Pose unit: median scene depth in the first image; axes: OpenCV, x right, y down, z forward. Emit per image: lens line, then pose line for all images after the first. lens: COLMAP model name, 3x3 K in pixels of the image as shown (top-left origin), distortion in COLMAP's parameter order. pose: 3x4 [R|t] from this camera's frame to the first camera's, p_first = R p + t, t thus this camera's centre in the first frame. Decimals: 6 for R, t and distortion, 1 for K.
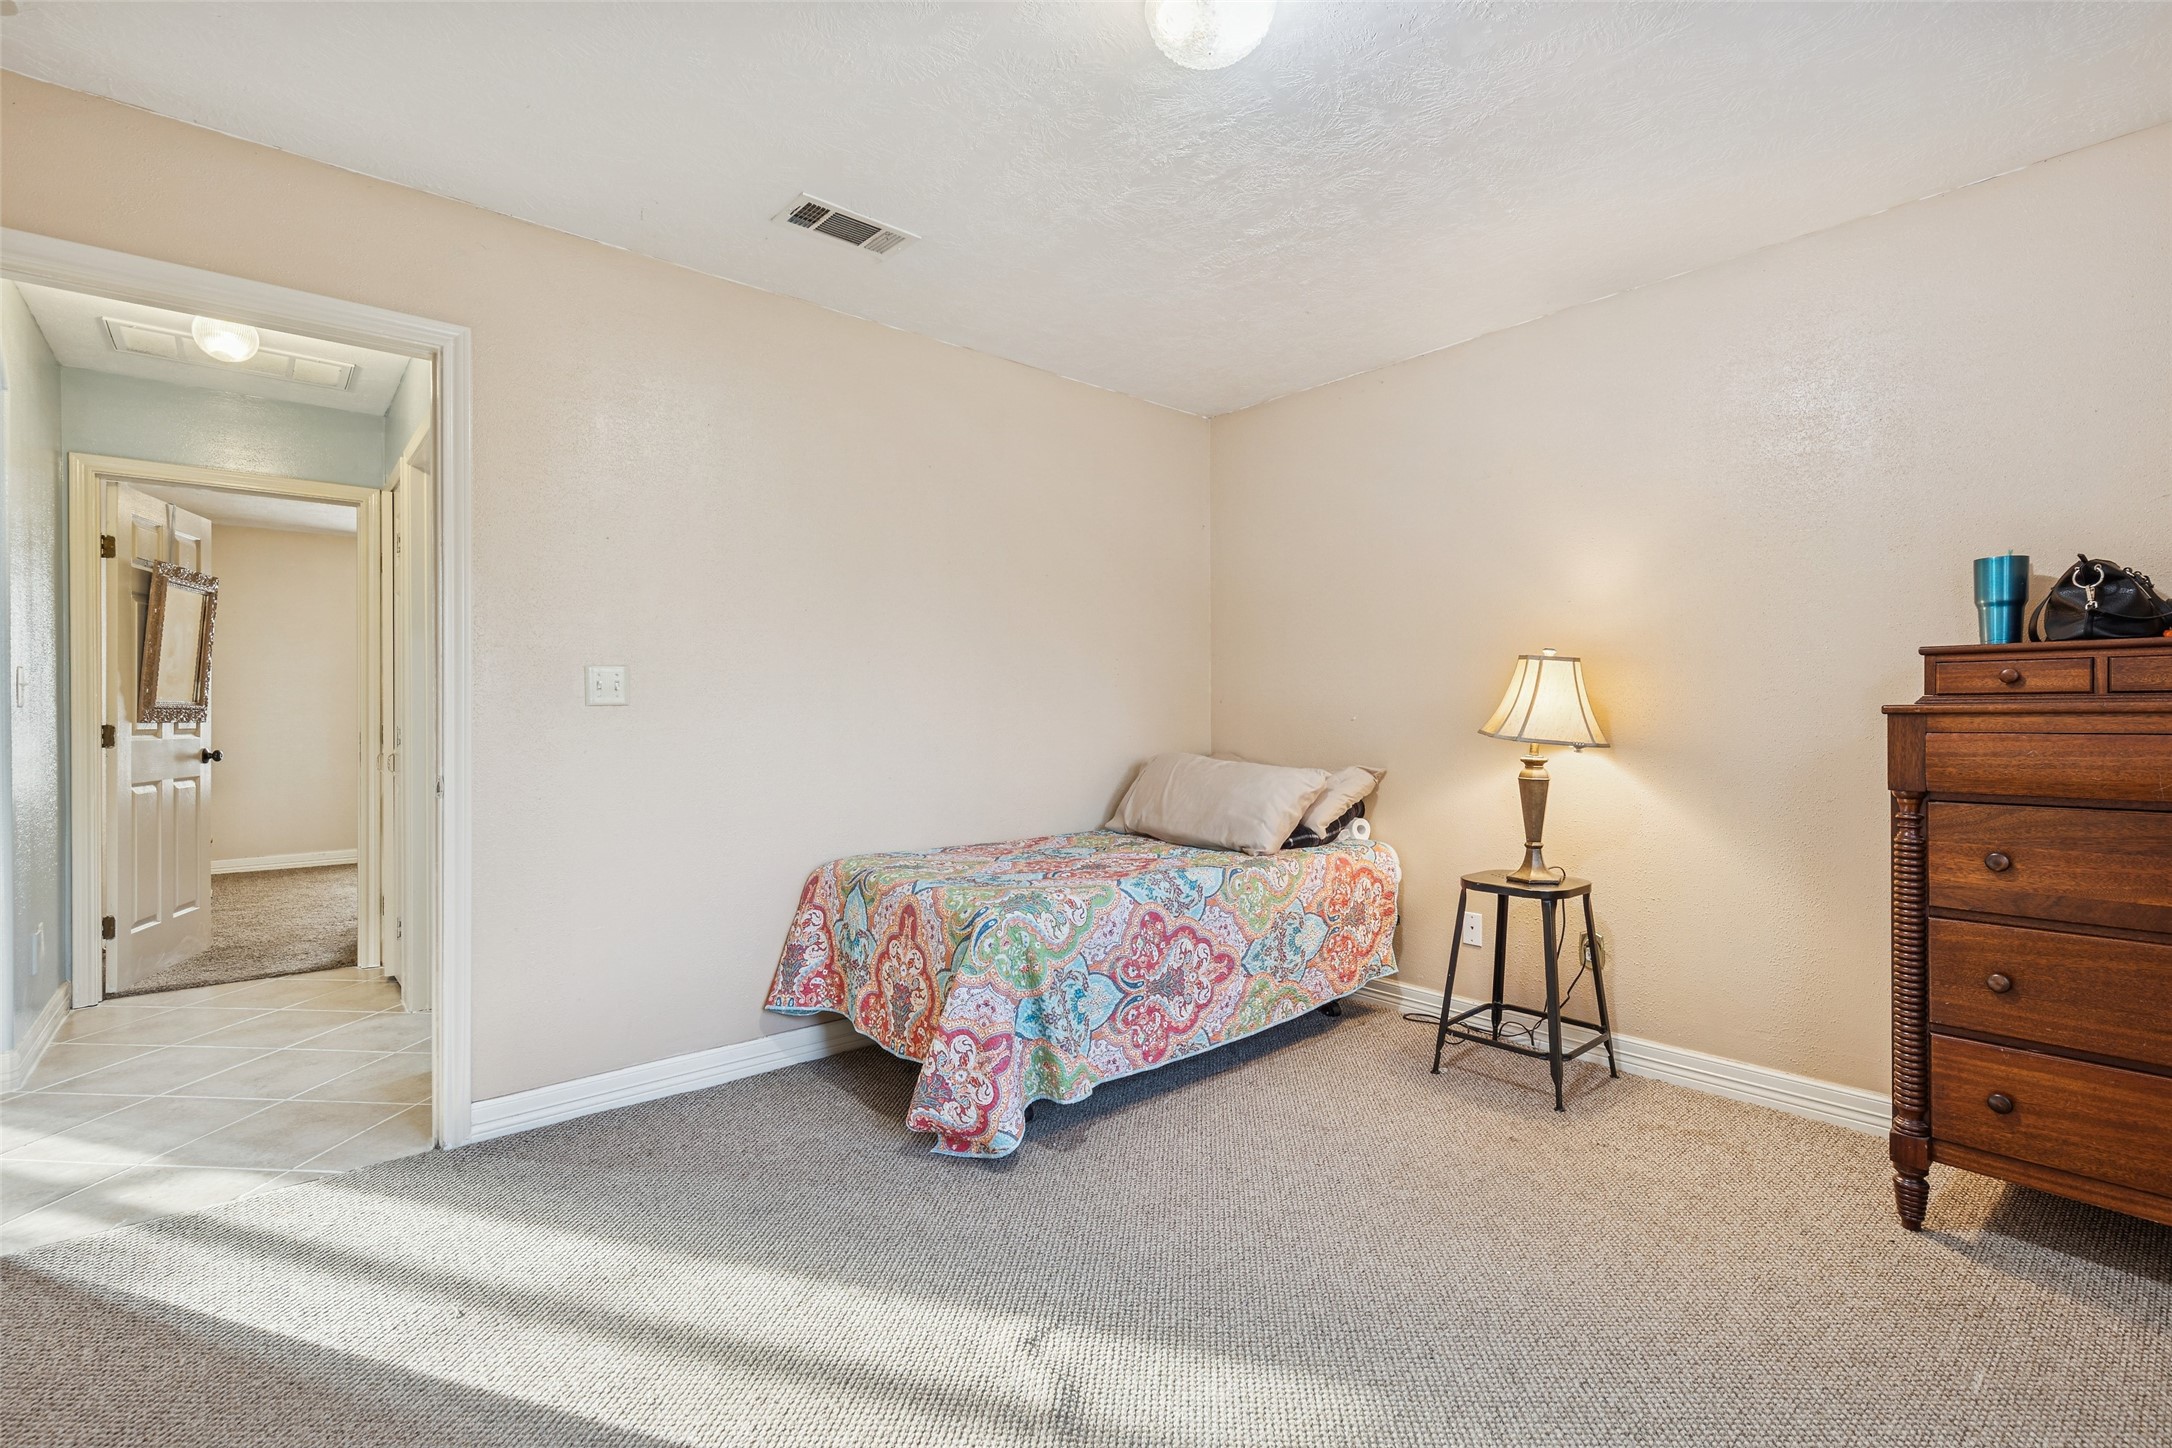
lens RADIAL K [[1018.2, 0, 1093.3], [0, 1018.2, 719.7], [0, 0, 1]] dist [0.009103, -0.001429]
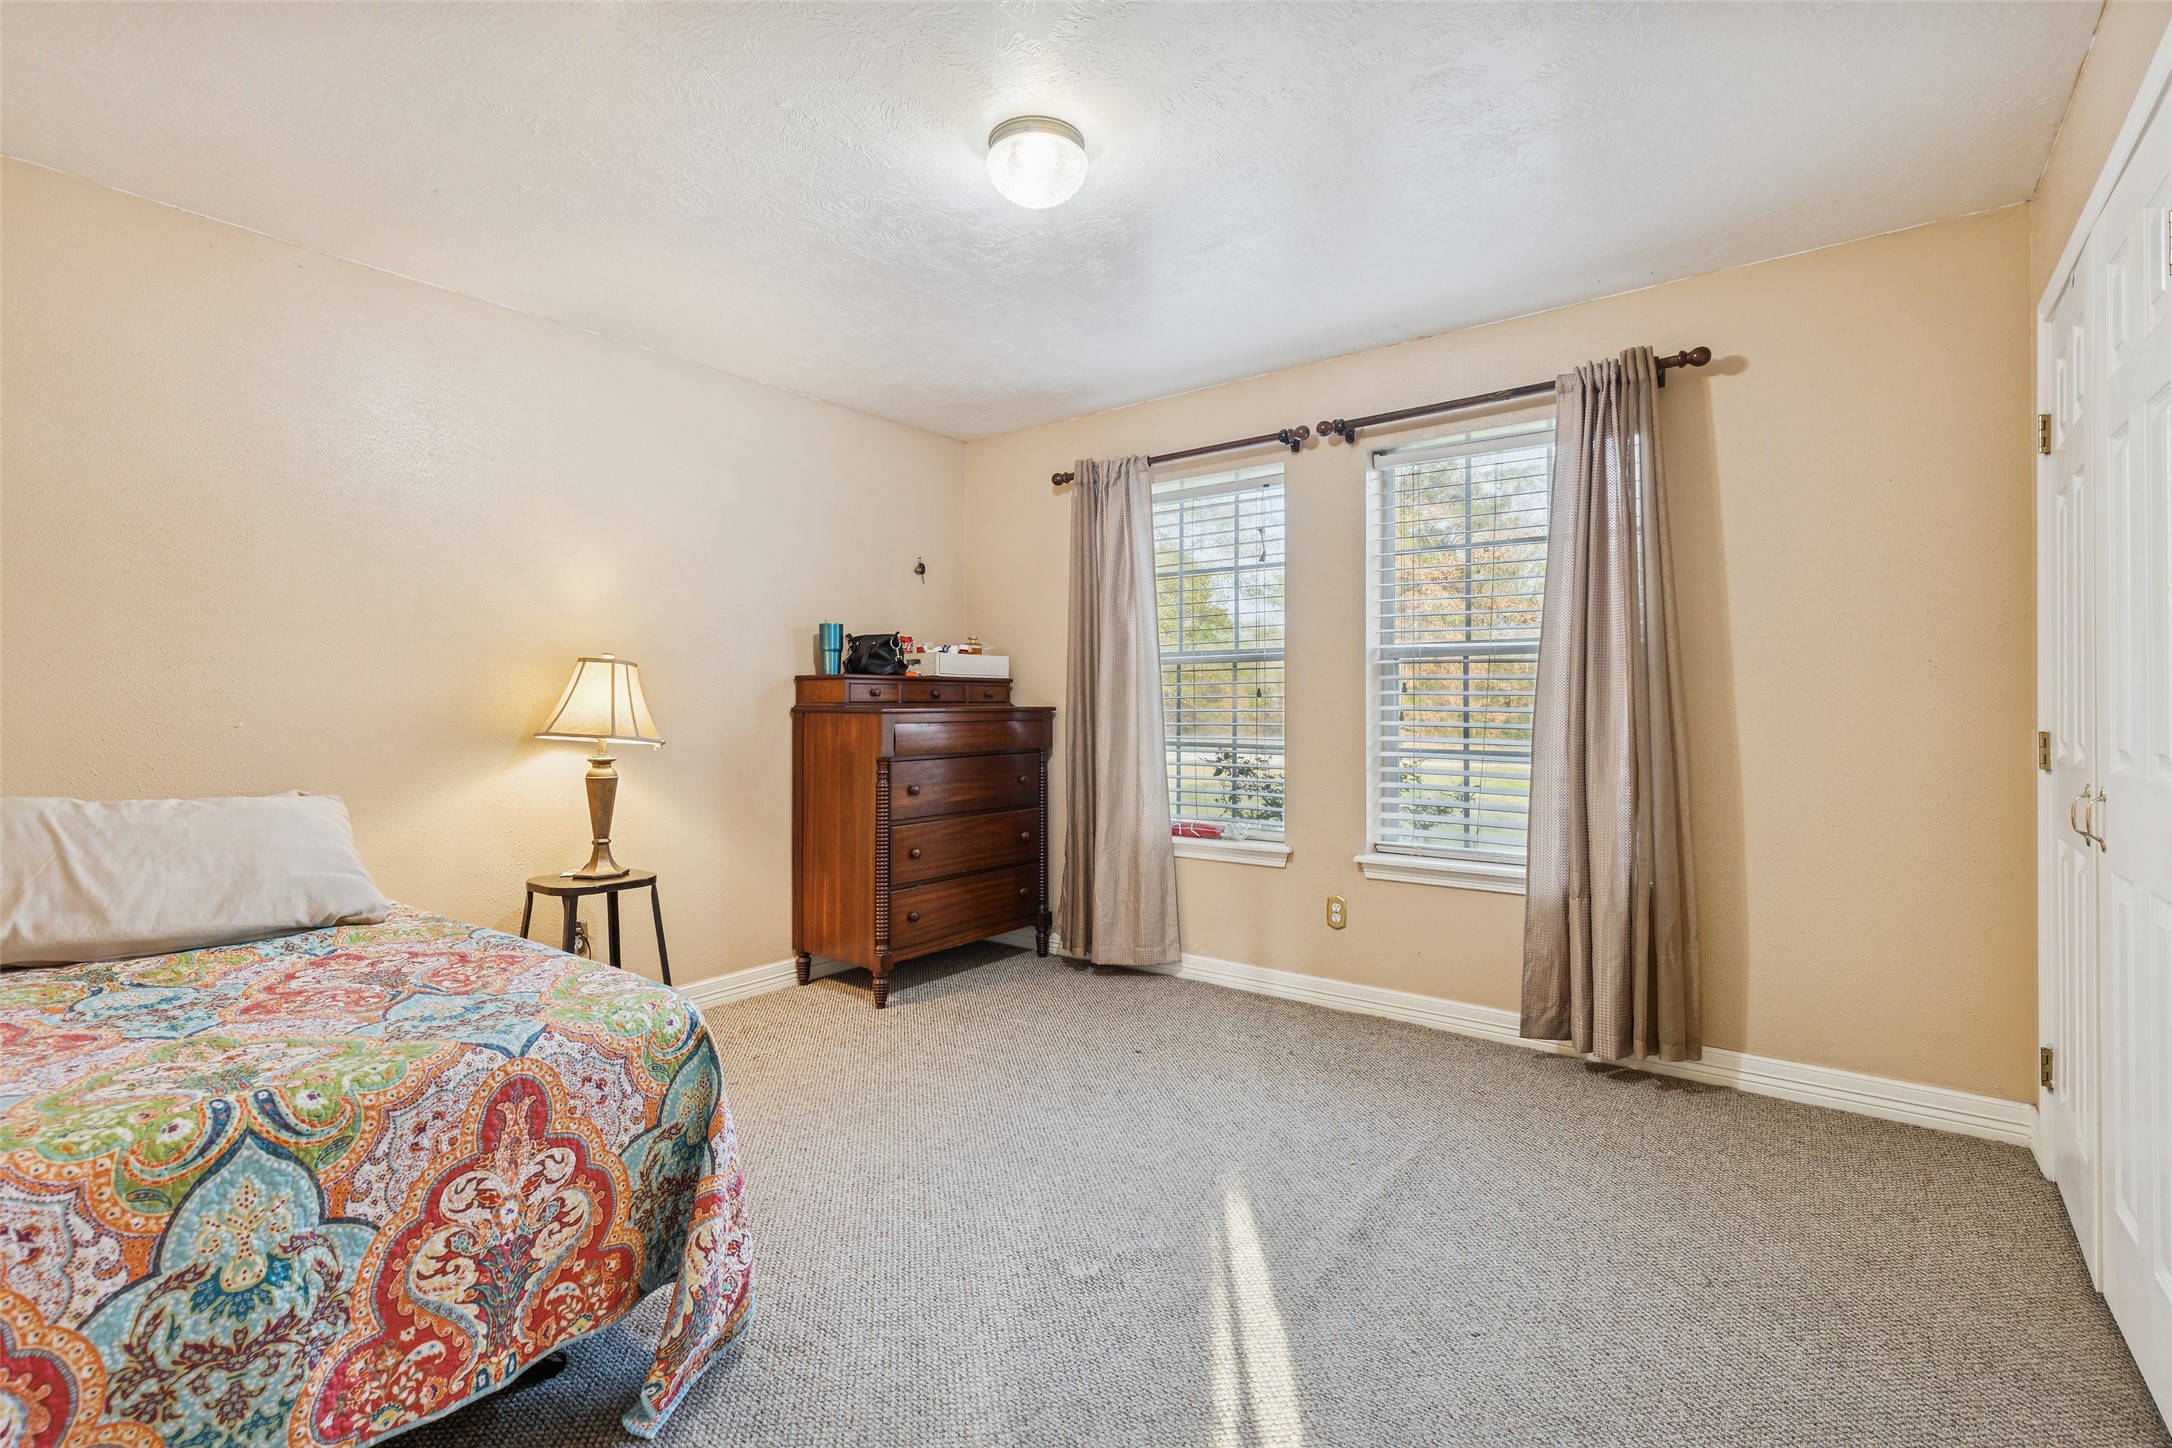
lens RADIAL K [[1018.2, 0, 1100.8], [0, 1018.2, 711.9], [0, 0, 1]] dist [0.009103, -0.001429]
pose [[-0.249151, 0.000407, 0.968464, -0.751637], [0.012446, 0.999919, 0.002782, -0.006100], [-0.968385, 0.012746, -0.249136, 0.818772]]
